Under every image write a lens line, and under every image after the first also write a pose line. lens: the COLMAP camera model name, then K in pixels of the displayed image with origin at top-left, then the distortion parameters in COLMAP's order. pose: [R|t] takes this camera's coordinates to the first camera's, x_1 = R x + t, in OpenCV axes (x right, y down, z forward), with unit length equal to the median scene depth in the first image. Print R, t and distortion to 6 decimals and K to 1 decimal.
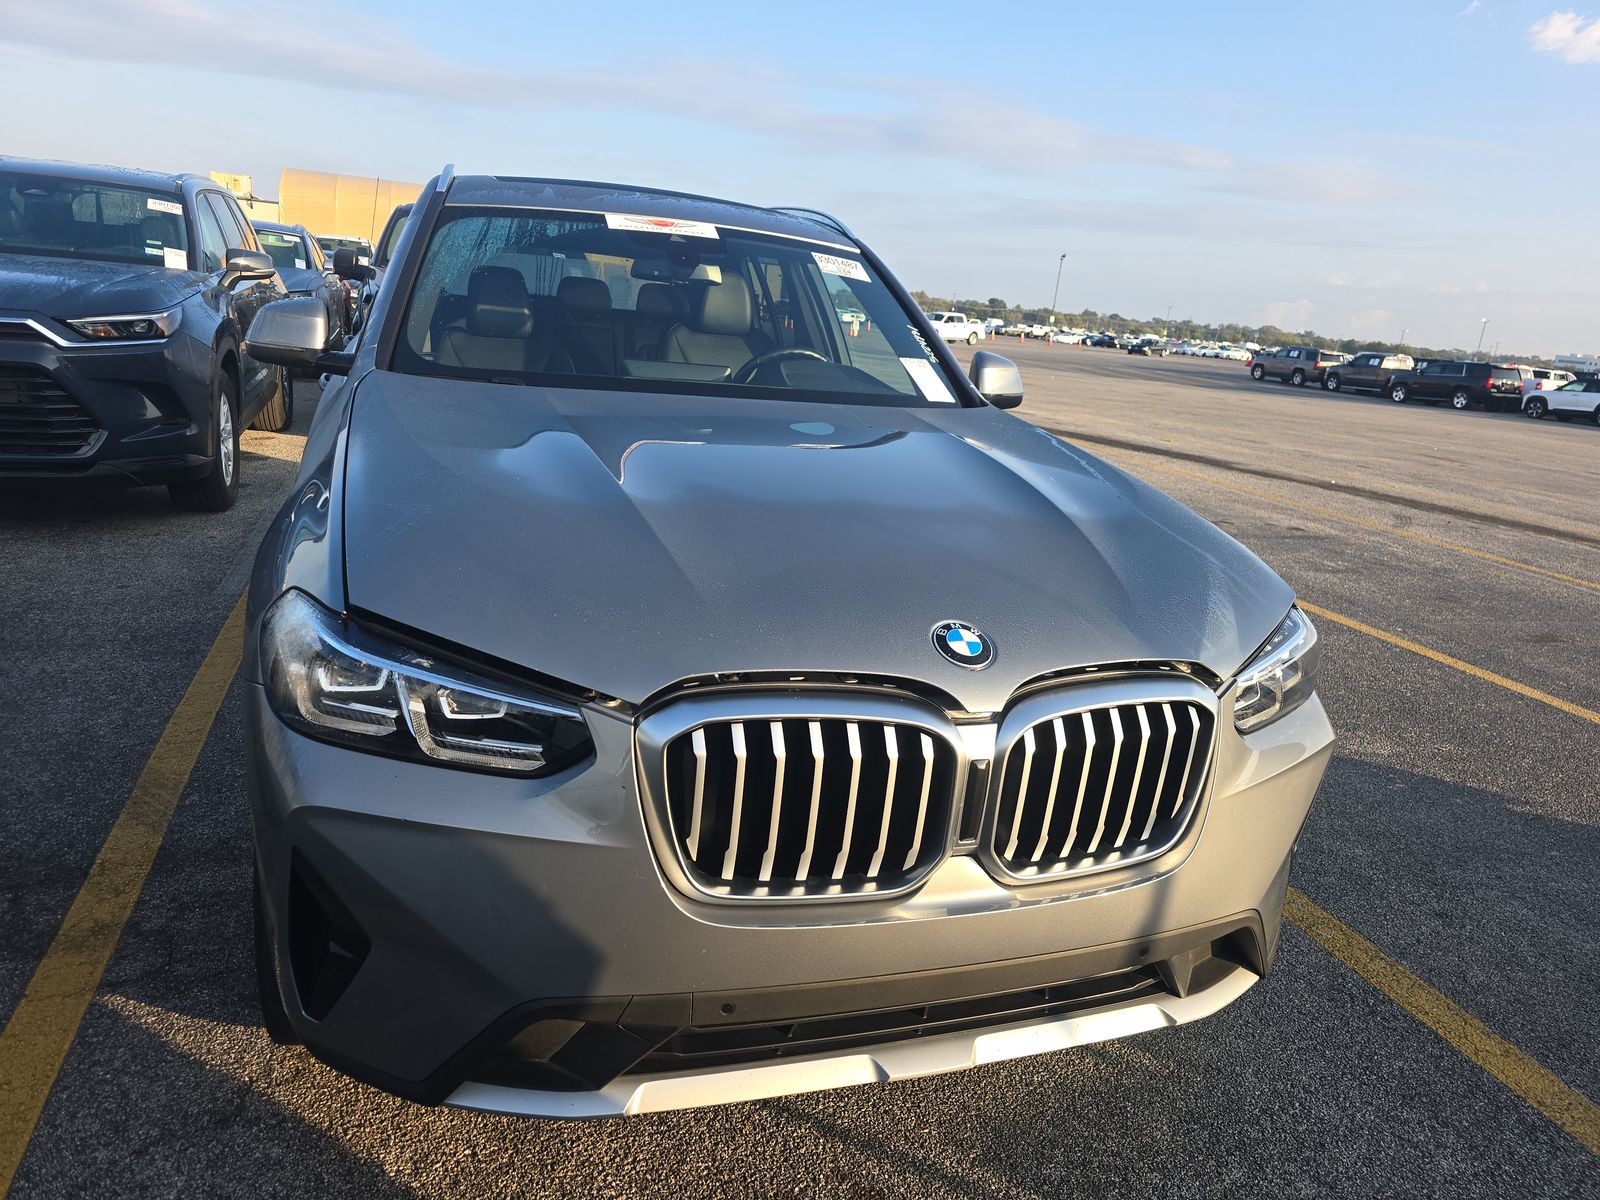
lens RADIAL K [[1078.0, 0, 800.0], [0, 1078.0, 600.0], [0, 0, 1]] dist [0.055428, -0.042884]
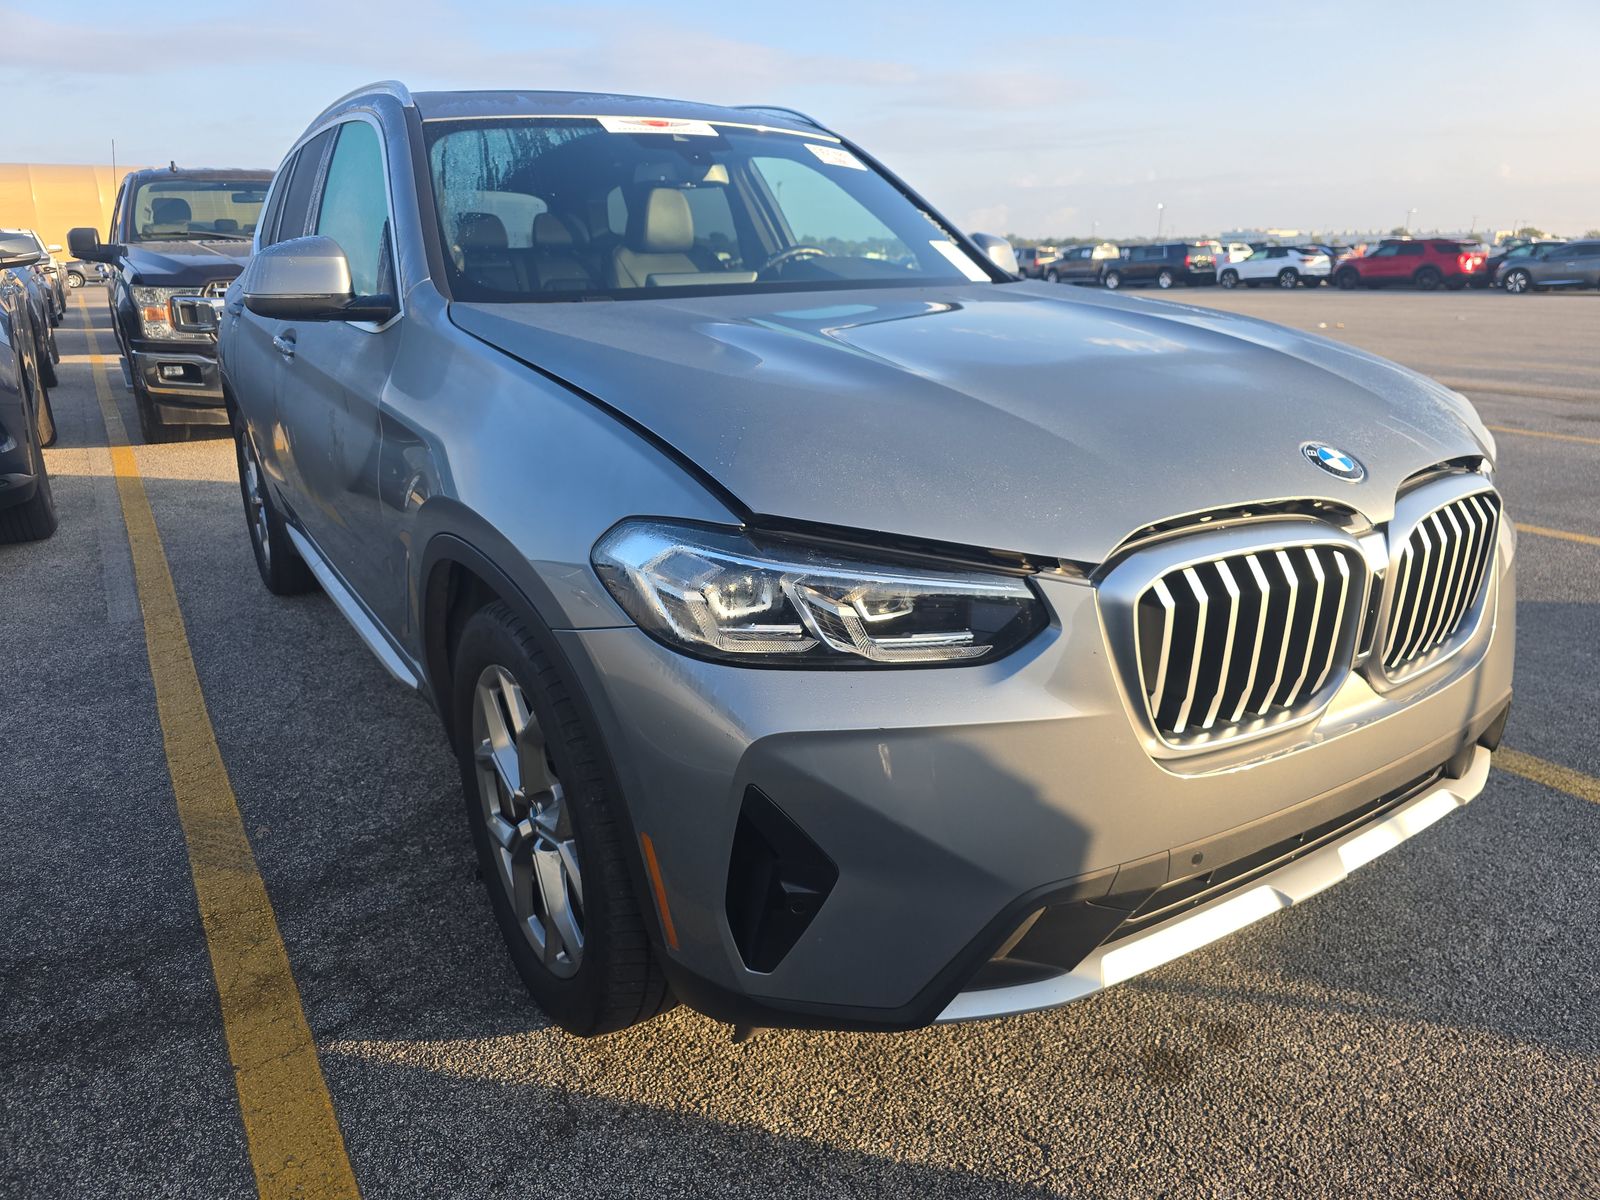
lens RADIAL K [[1078.0, 0, 800.0], [0, 1078.0, 600.0], [0, 0, 1]] dist [0.055428, -0.042884]
pose [[0.964337, -0.171743, 0.201392, -0.393277], [0.161486, 0.984637, 0.066423, 0.014976], [-0.209706, -0.031533, 0.977256, 0.083172]]
